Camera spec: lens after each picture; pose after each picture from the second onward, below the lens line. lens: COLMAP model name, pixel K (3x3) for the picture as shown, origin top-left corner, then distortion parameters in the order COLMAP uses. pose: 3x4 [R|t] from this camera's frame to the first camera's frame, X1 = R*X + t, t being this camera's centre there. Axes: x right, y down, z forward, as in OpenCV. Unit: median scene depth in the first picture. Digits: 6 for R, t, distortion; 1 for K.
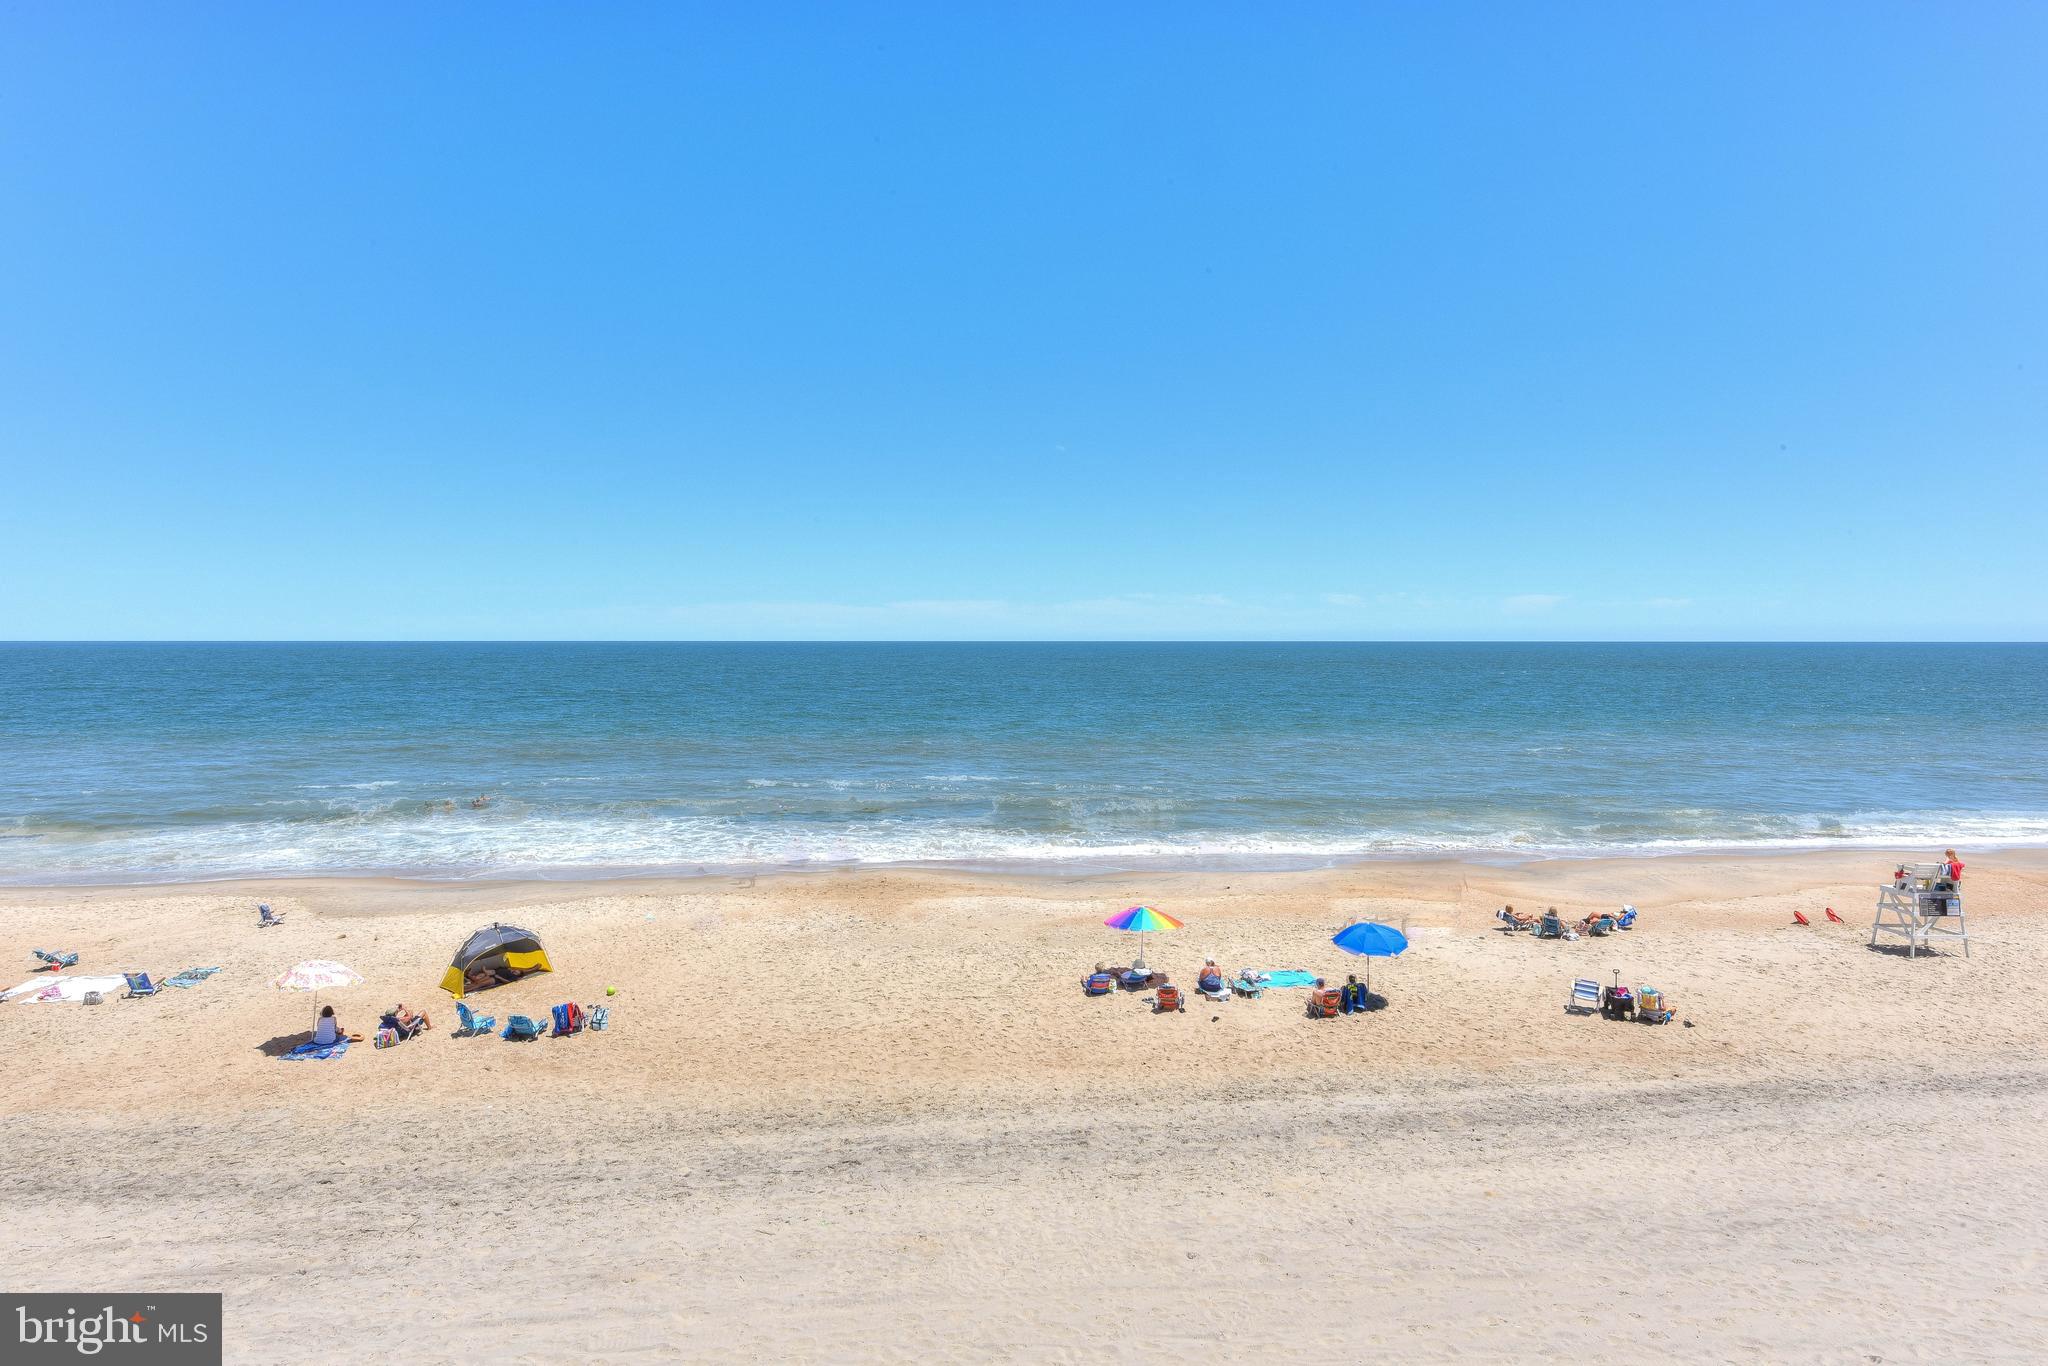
lens RADIAL K [[1237.3, 0, 1007.9], [0, 1237.3, 684.4], [0, 0, 1]] dist [0.006788, 0.001004]
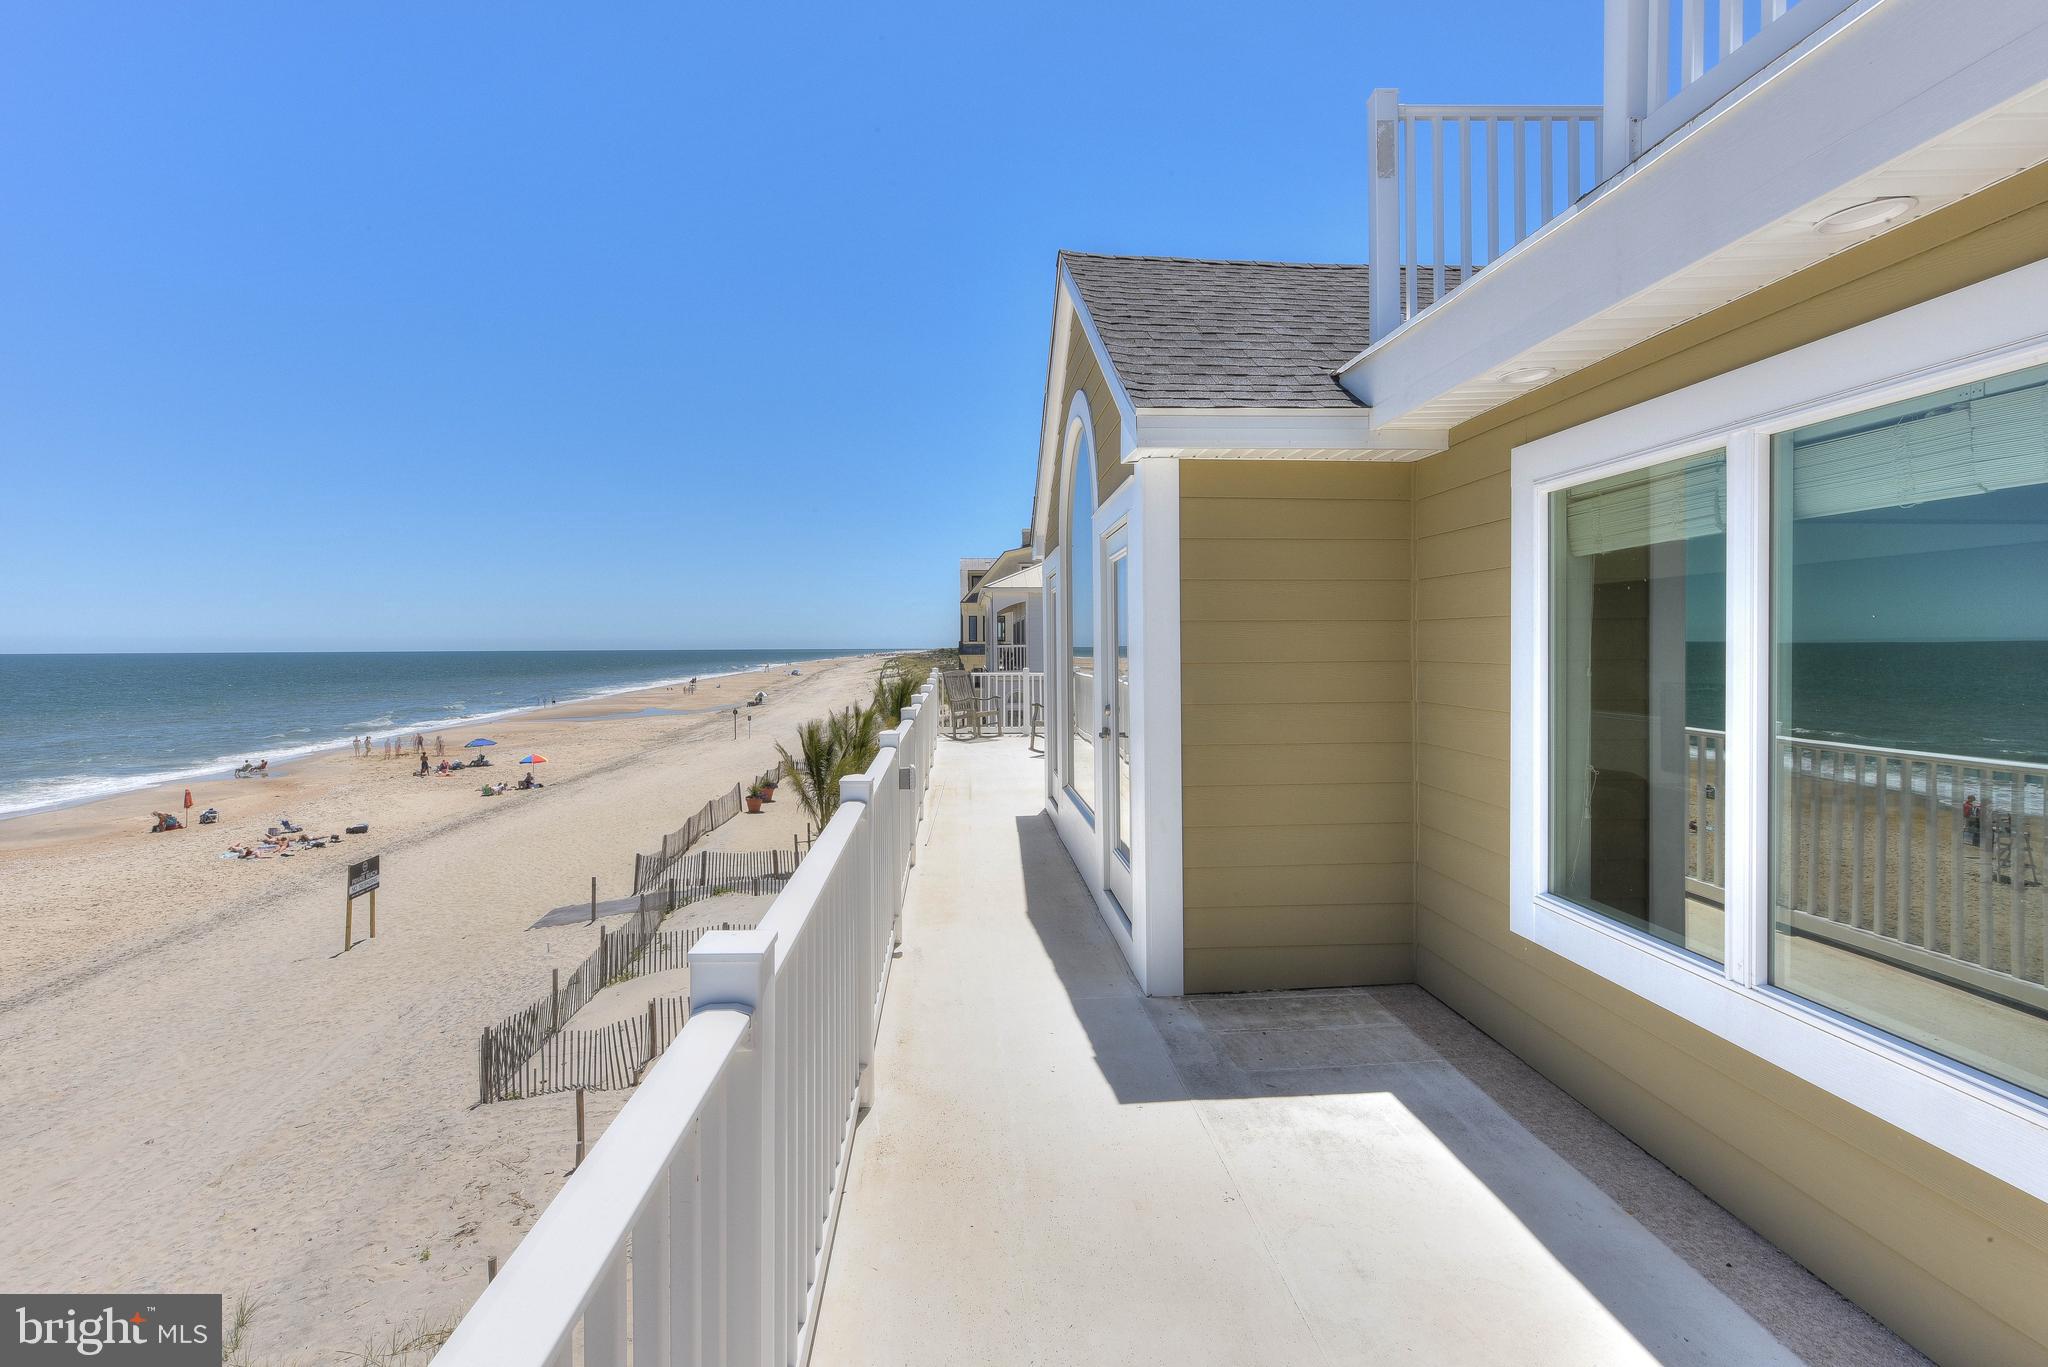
lens RADIAL K [[963.0, 0, 1052.9], [0, 963.0, 653.2], [0, 0, 1]] dist [0.004333, -0.000414]
pose [[-0.064249, -0.009012, 0.997893, -0.205883], [0.044484, 0.998939, 0.011885, 0.000875], [-0.996942, 0.045154, -0.063780, -0.004643]]
